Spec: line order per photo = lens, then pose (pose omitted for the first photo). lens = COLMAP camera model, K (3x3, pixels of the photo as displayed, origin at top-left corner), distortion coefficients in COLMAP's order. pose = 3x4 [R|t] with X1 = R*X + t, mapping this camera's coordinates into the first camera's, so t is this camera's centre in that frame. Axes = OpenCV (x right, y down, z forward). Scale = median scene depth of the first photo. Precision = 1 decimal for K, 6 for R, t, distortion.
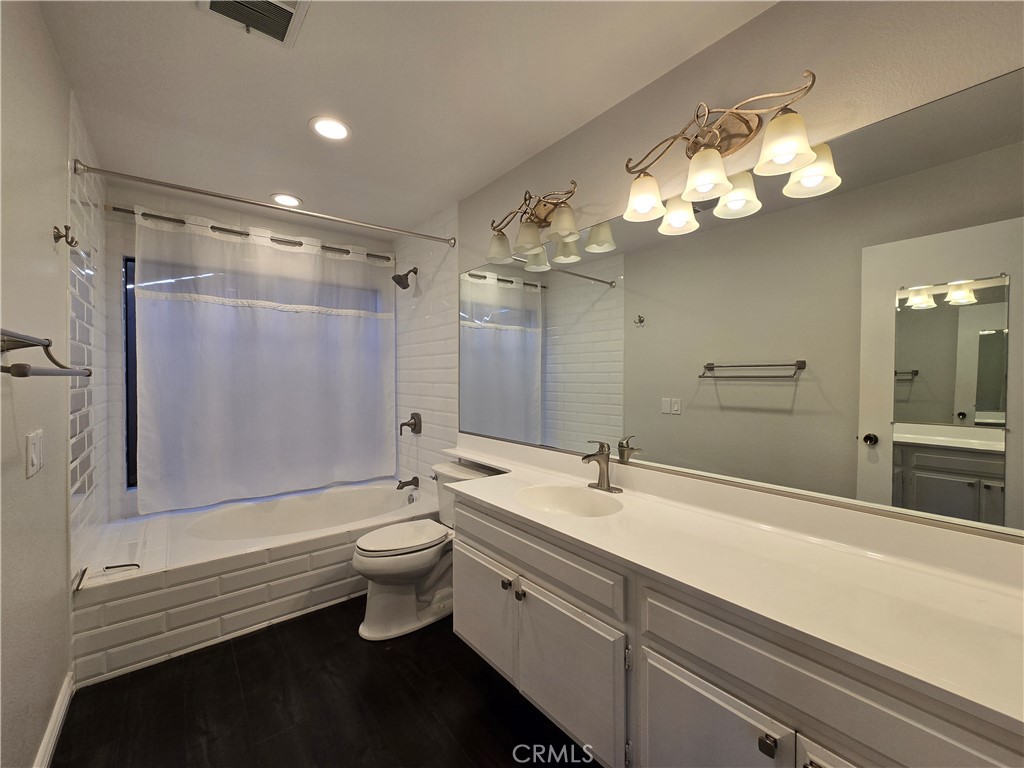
lens RADIAL K [[419.1, 0, 518.5], [0, 419.1, 383.2], [0, 0, 1]] dist [-0.001175, -0.001006]
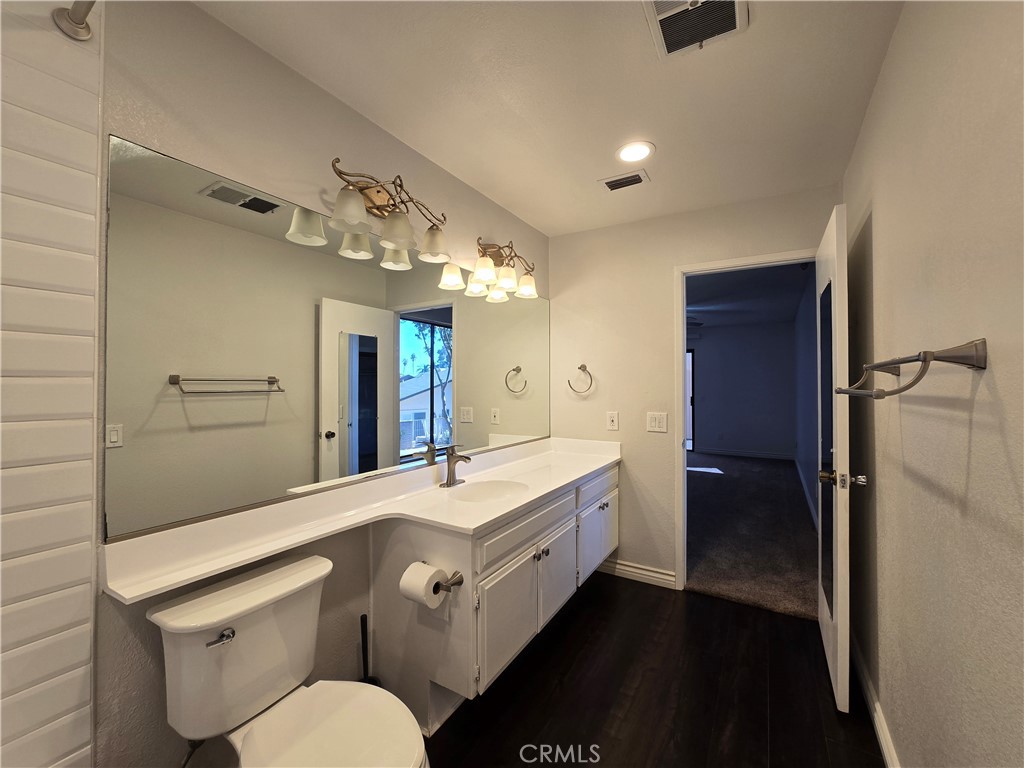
lens RADIAL K [[419.1, 0, 518.3], [0, 419.1, 385.5], [0, 0, 1]] dist [-0.001175, -0.001006]
pose [[-0.344234, 0.005245, 0.938869, -0.610708], [0.020356, 0.999791, 0.001878, -0.018861], [-0.938663, 0.019758, -0.344269, 0.757654]]
